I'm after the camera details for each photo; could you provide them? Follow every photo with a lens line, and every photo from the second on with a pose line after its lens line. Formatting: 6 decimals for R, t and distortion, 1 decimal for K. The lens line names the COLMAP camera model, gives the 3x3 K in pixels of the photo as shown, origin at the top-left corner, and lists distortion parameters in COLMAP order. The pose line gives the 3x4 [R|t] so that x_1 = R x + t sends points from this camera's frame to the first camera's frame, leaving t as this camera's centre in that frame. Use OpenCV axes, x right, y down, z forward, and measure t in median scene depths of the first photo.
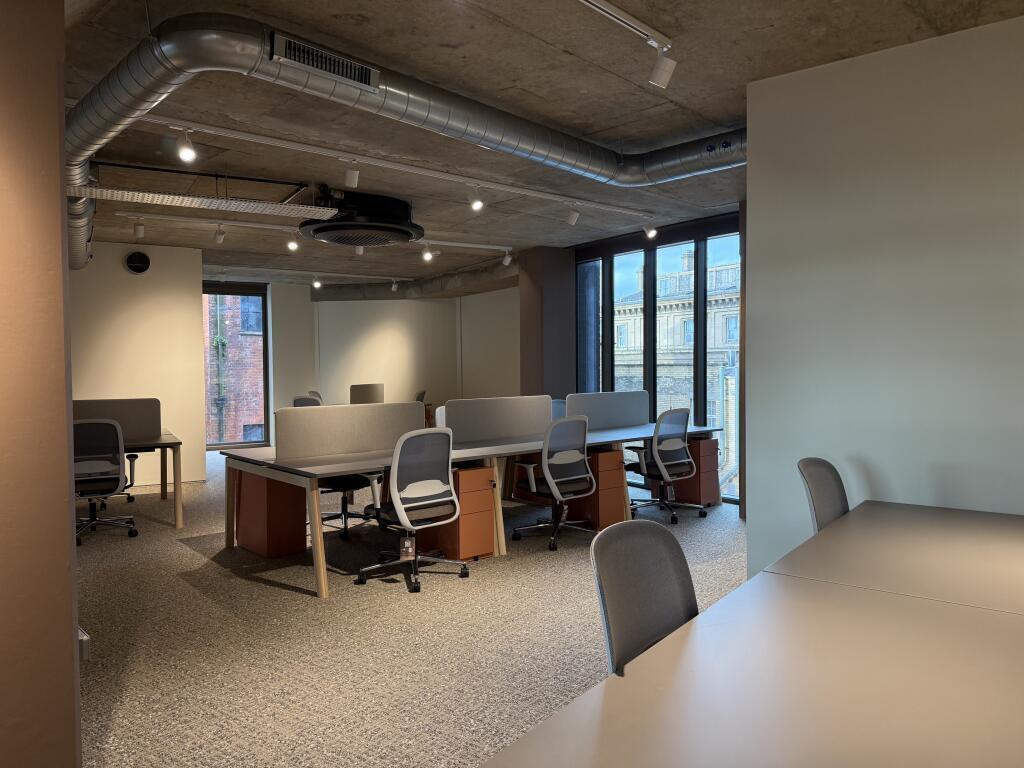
lens RADIAL K [[715.2, 0, 510.2], [0, 715.2, 384.5], [0, 0, 1]] dist [0.068619, -0.110776]
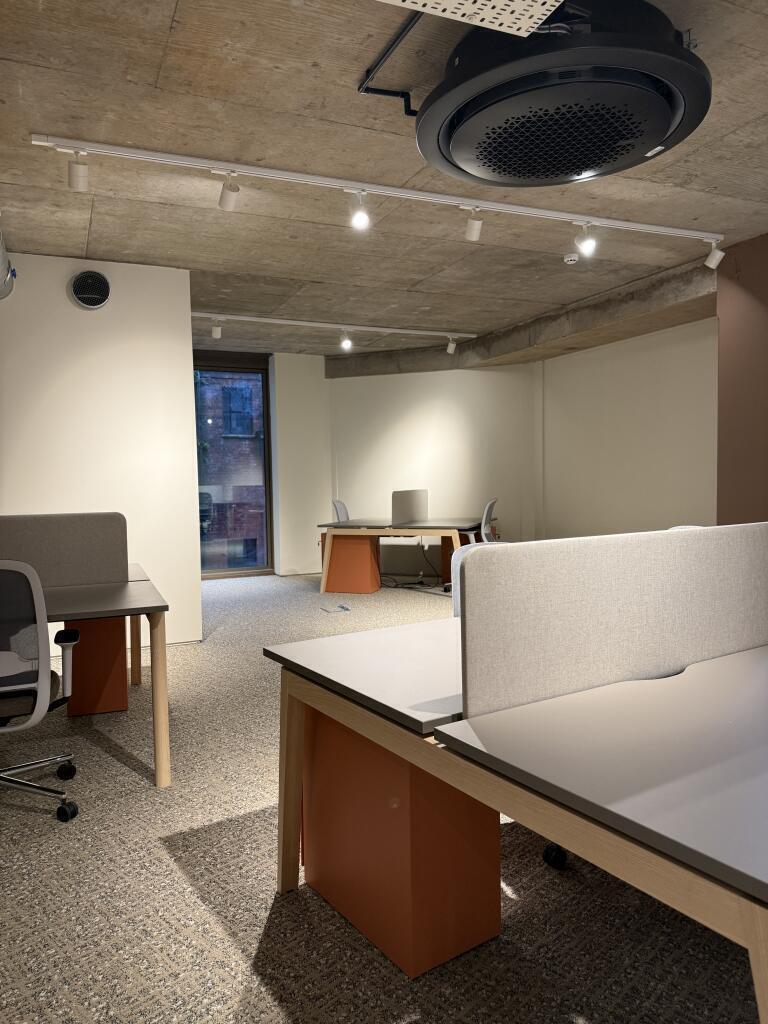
lens RADIAL K [[710.6, 0, 371.6], [0, 710.6, 512.7], [0, 0, 1]] dist [0.135529, -0.225190]
pose [[0.990330, -0.003989, -0.138672, -0.281414], [0.007507, 0.999663, 0.024859, 0.008836], [0.138526, -0.025660, 0.990026, 0.606022]]
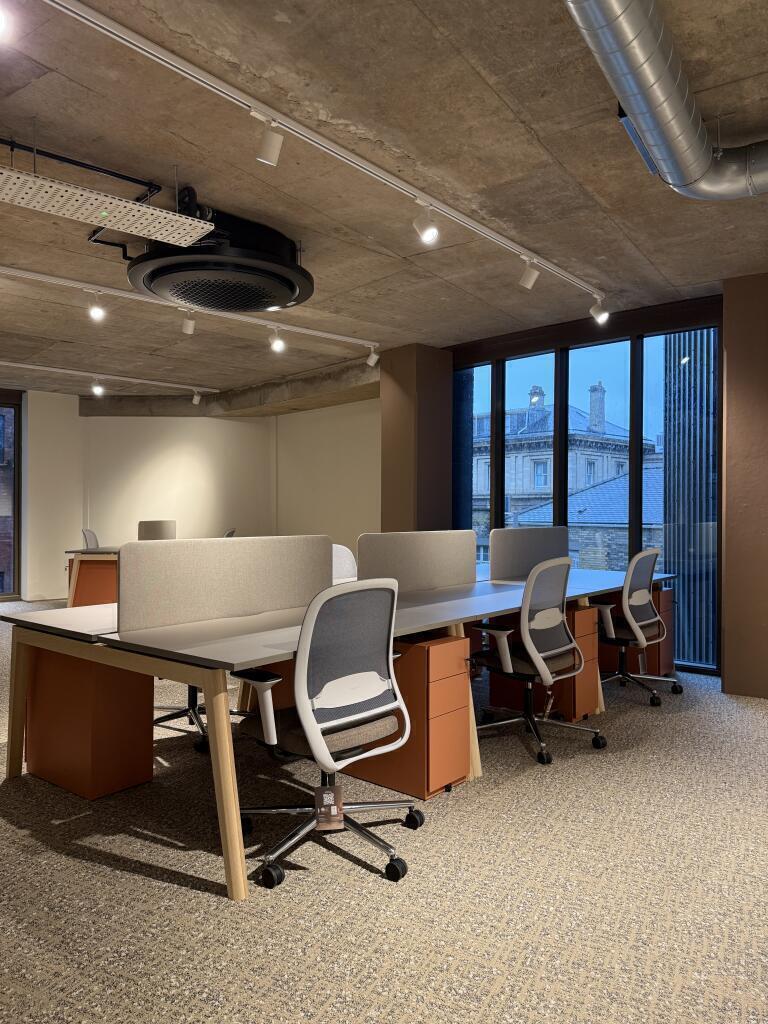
lens RADIAL K [[720.4, 0, 376.5], [0, 720.4, 512.4], [0, 0, 1]] dist [0.065546, -0.076216]
pose [[0.985467, 0.012564, 0.169403, -0.194873], [-0.008005, 0.999588, -0.027571, 0.021040], [-0.169680, 0.025814, 0.985161, 0.344945]]
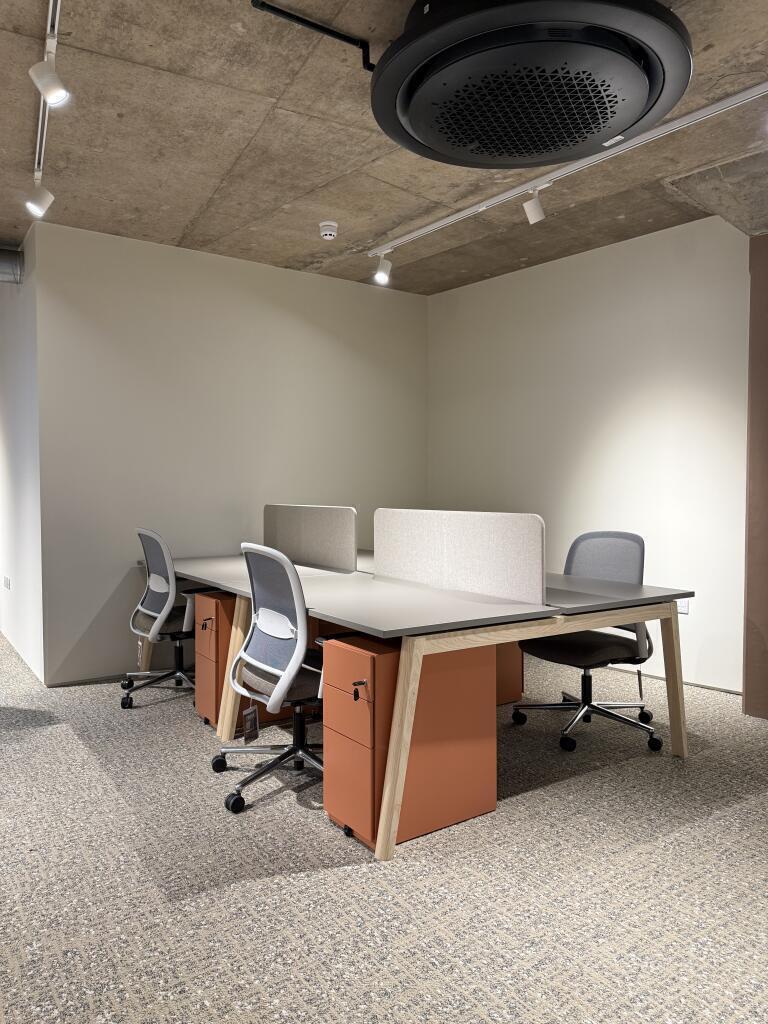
lens RADIAL K [[715.2, 0, 384.0], [0, 715.2, 512.0], [0, 0, 1]] dist [0.068619, -0.110776]
pose [[0.317419, -0.020869, 0.948056, -0.394805], [0.026207, 0.999569, 0.013228, 0.034907], [-0.947923, 0.020647, 0.317829, 0.064752]]
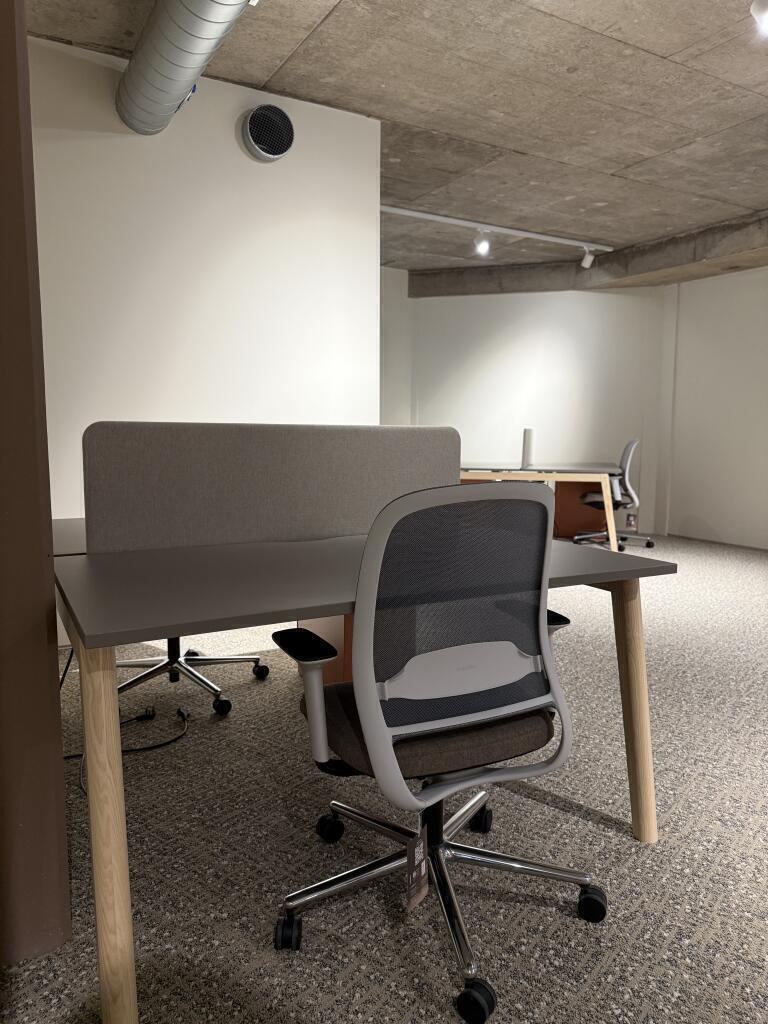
lens RADIAL K [[720.4, 0, 376.5], [0, 720.4, 512.4], [0, 0, 1]] dist [0.065546, -0.076216]
pose [[0.999488, 0.018064, -0.026401, -0.619590], [-0.015592, 0.995729, 0.090993, 0.033268], [0.027932, -0.090535, 0.995502, 0.761369]]
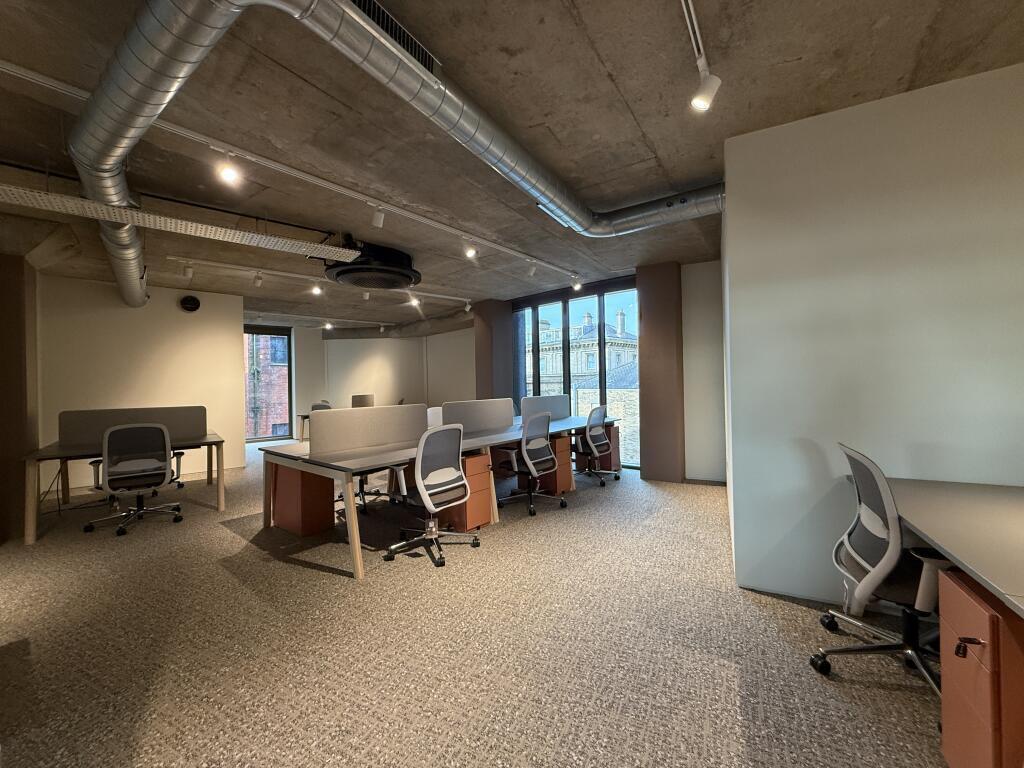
lens RADIAL K [[406.4, 0, 505.8], [0, 406.4, 382.6], [0, 0, 1]] dist [-0.000338, -0.000246]
pose [[0.985333, -0.009078, 0.170399, -0.106918], [0.014678, 0.999392, -0.031637, 0.010728], [-0.170008, 0.033674, 0.984867, 0.251811]]
